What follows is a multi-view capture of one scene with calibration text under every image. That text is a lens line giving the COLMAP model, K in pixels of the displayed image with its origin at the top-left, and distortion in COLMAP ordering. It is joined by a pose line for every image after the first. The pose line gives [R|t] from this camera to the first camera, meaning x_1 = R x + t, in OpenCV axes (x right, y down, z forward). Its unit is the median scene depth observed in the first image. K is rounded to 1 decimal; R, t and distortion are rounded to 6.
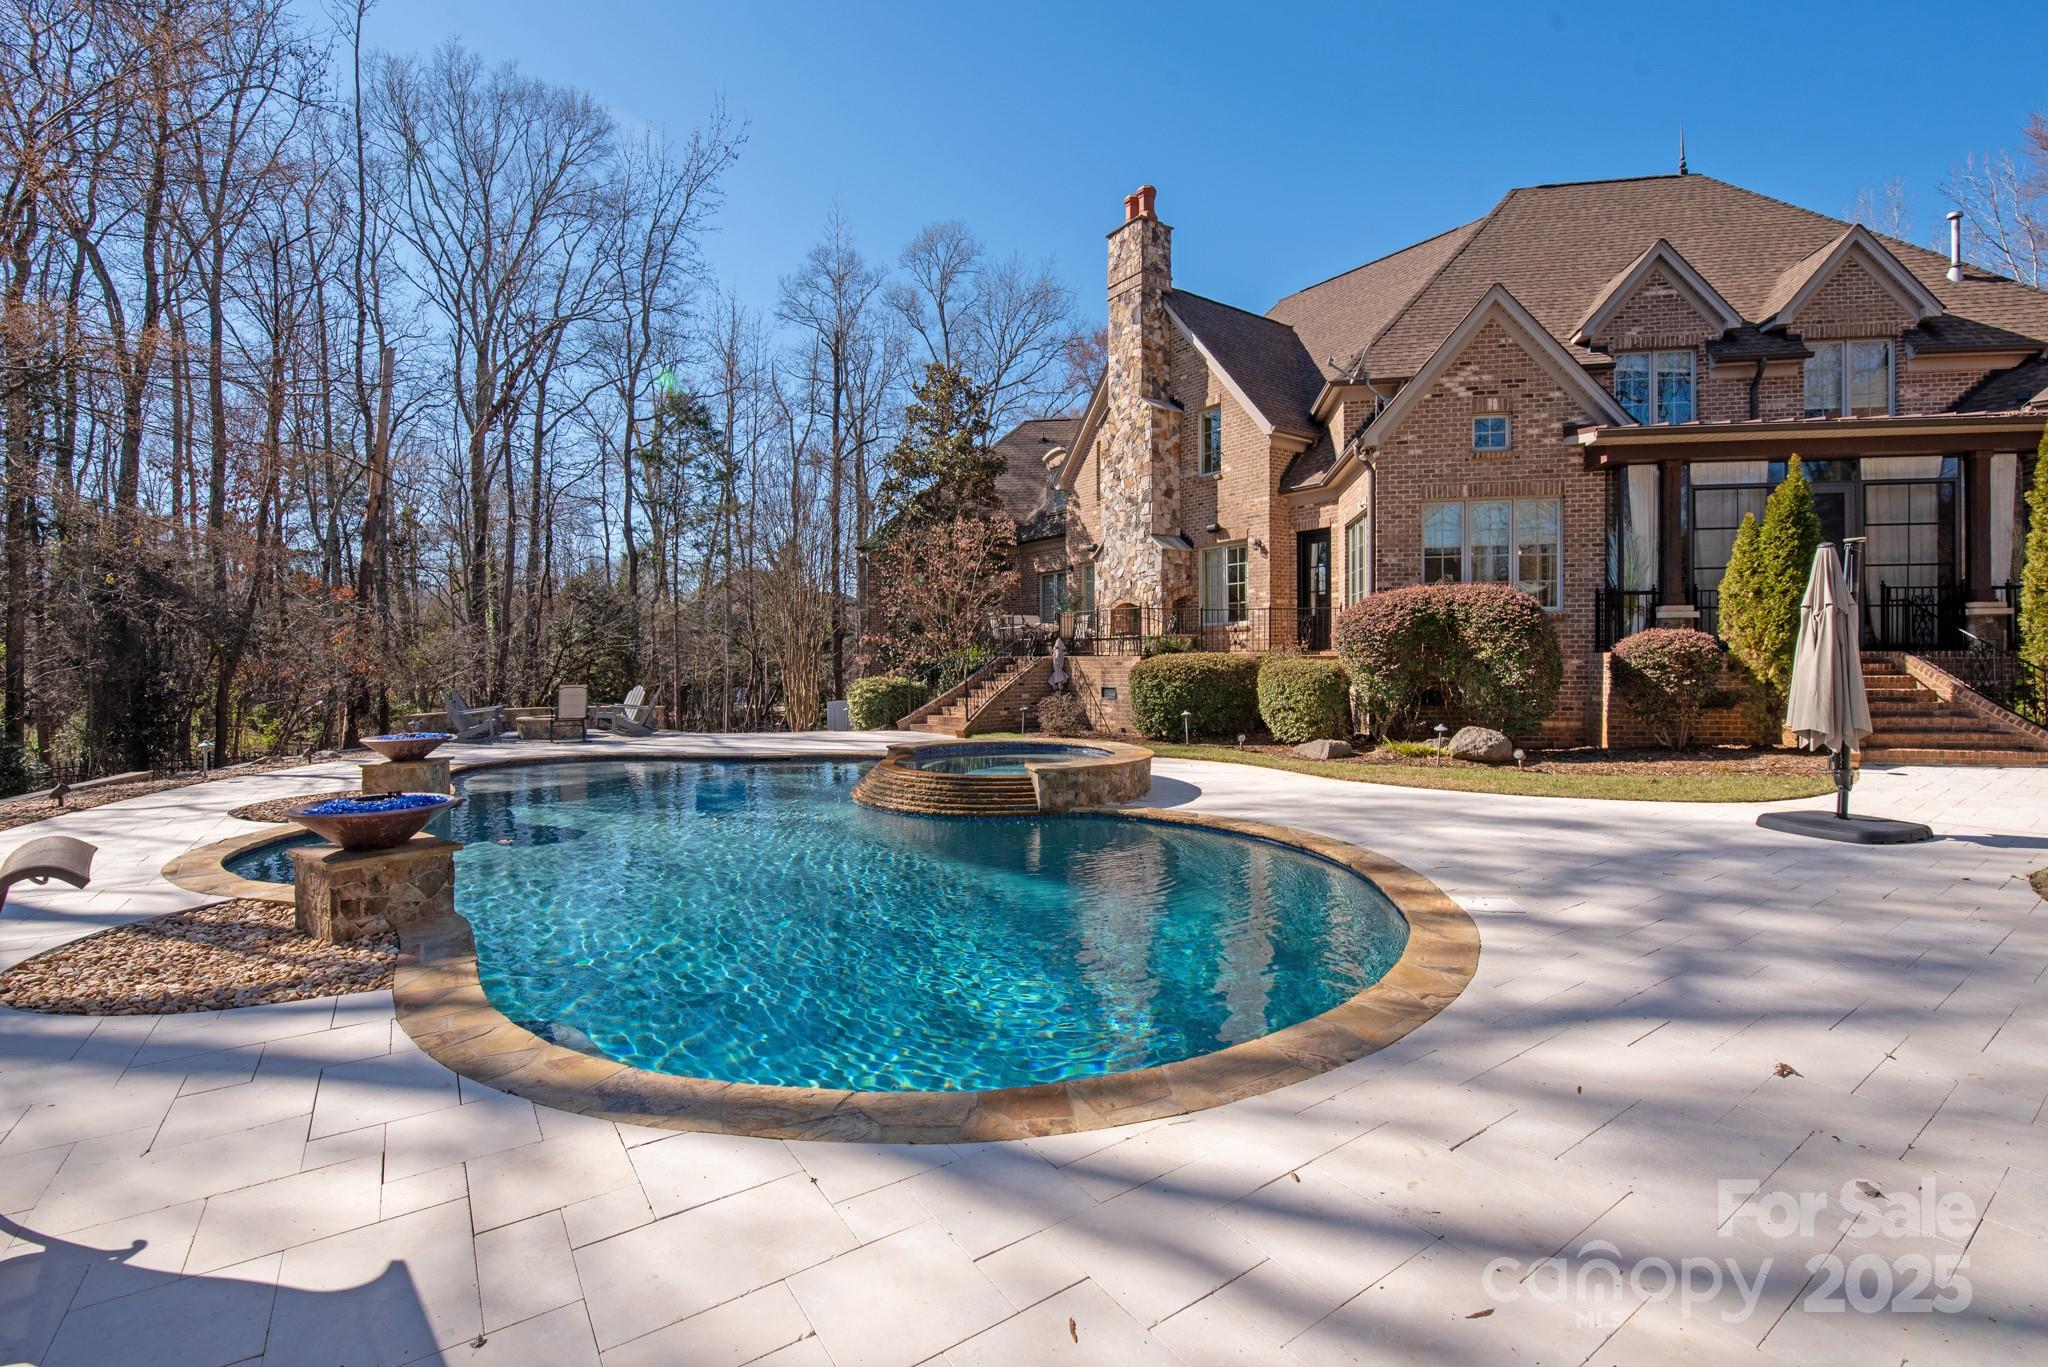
lens RADIAL K [[888.3, 0, 1023.2], [0, 888.3, 668.6], [0, 0, 1]] dist [-0.000032, 0.000002]
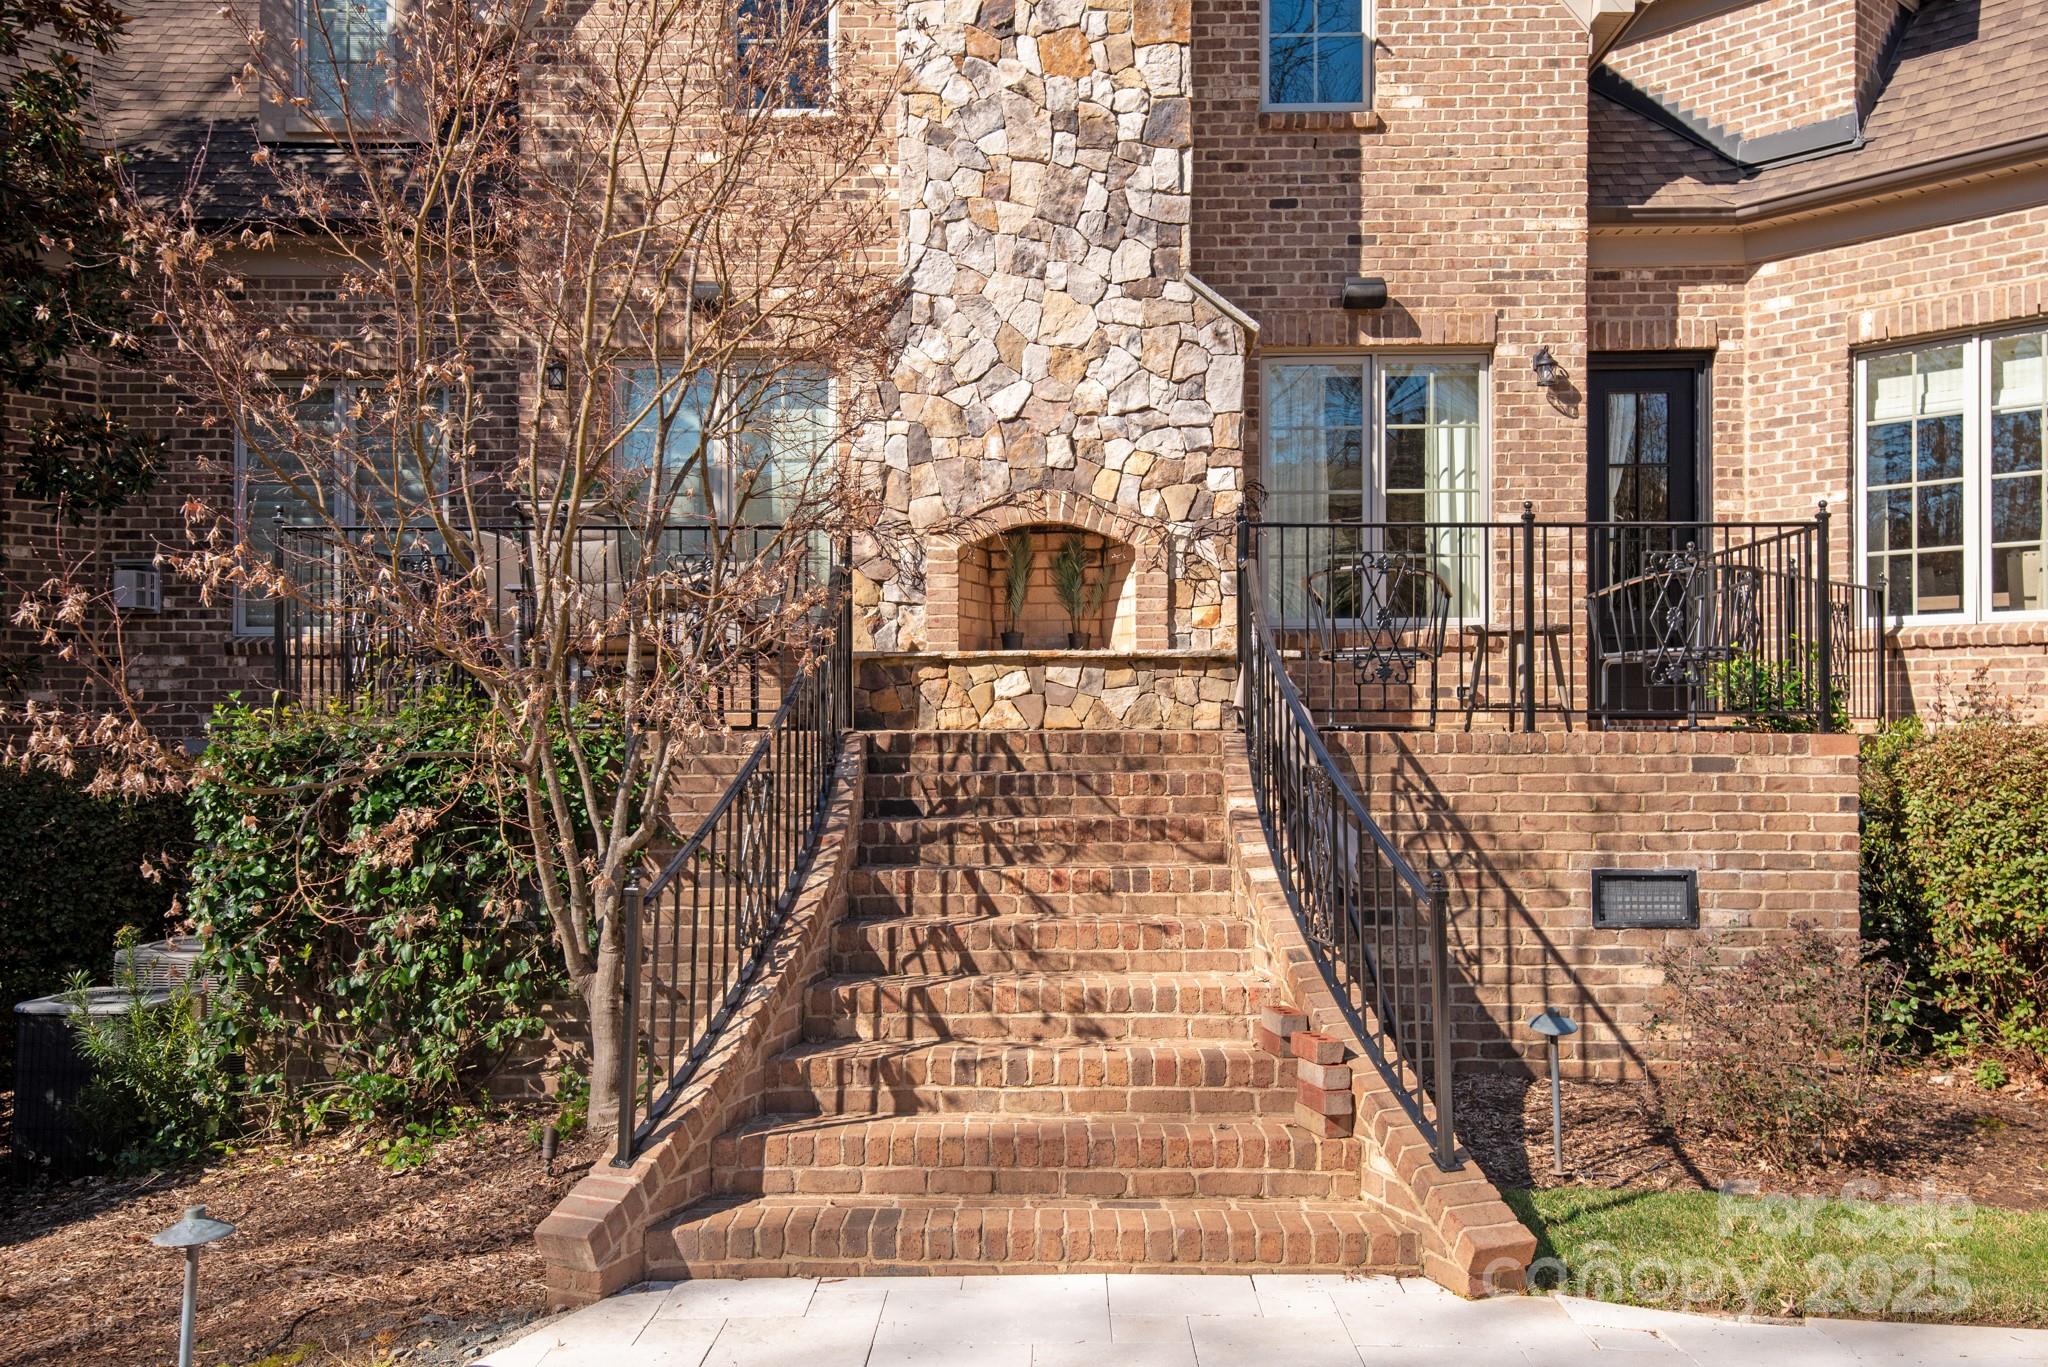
lens RADIAL K [[1745.7, 0, 1024.4], [0, 1745.7, 689.9], [0, 0, 1]] dist [0.009524, 0.000108]
pose [[0.595662, 0.020842, 0.802964, -0.298556], [0.004517, 0.999561, -0.029295, -0.011708], [-0.803222, 0.021077, 0.595307, 0.733333]]
